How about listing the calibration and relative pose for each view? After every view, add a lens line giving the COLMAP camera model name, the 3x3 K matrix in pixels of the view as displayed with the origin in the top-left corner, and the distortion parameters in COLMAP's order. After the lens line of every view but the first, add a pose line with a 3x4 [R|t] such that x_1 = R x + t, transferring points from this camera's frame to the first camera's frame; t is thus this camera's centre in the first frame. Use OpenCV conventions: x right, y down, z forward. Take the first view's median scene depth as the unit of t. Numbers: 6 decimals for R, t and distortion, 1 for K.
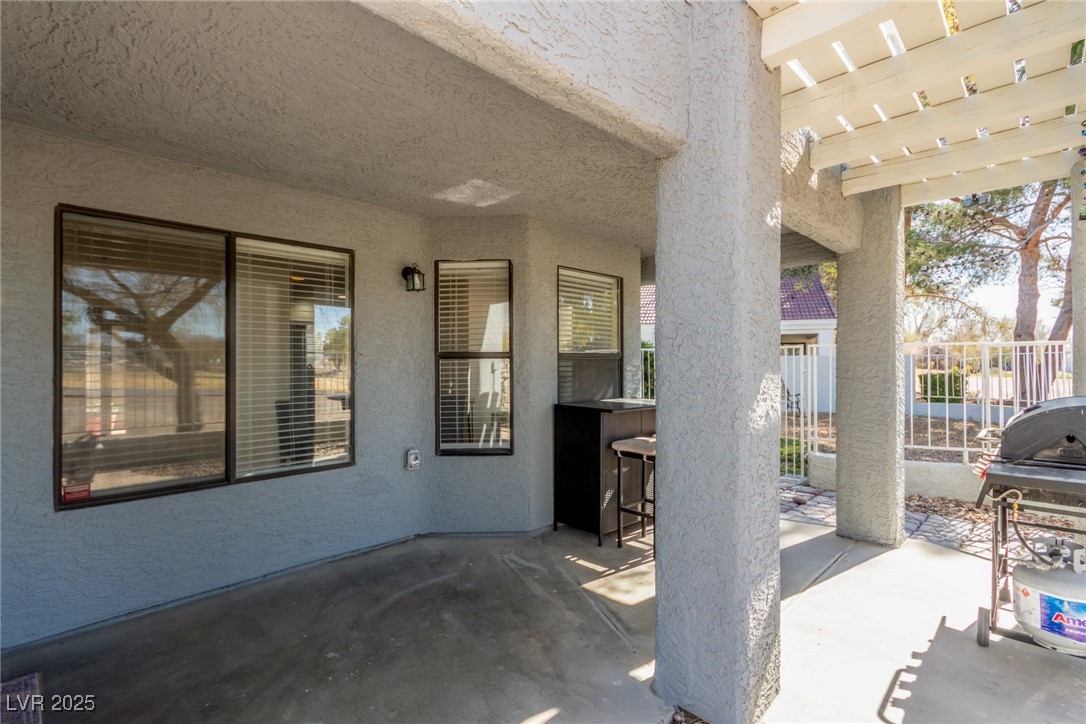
lens RADIAL K [[495.5, 0, 543.0], [0, 495.5, 362.0], [0, 0, 1]] dist [-0.001366, -0.000304]
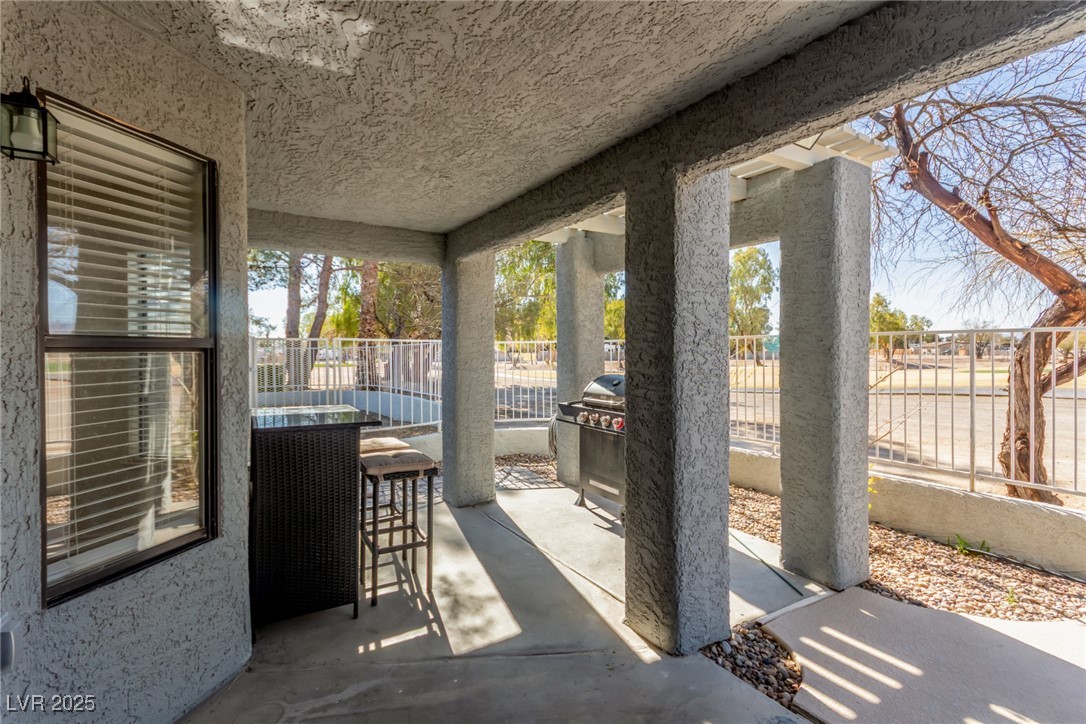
lens RADIAL K [[505.1, 0, 542.4], [0, 505.1, 356.6], [0, 0, 1]] dist [0.003818, 0.000079]
pose [[0.233299, -0.004511, 0.972395, -0.572816], [0.000024, 0.999989, 0.004633, -0.003451], [-0.972405, -0.001057, 0.233297, 0.629279]]
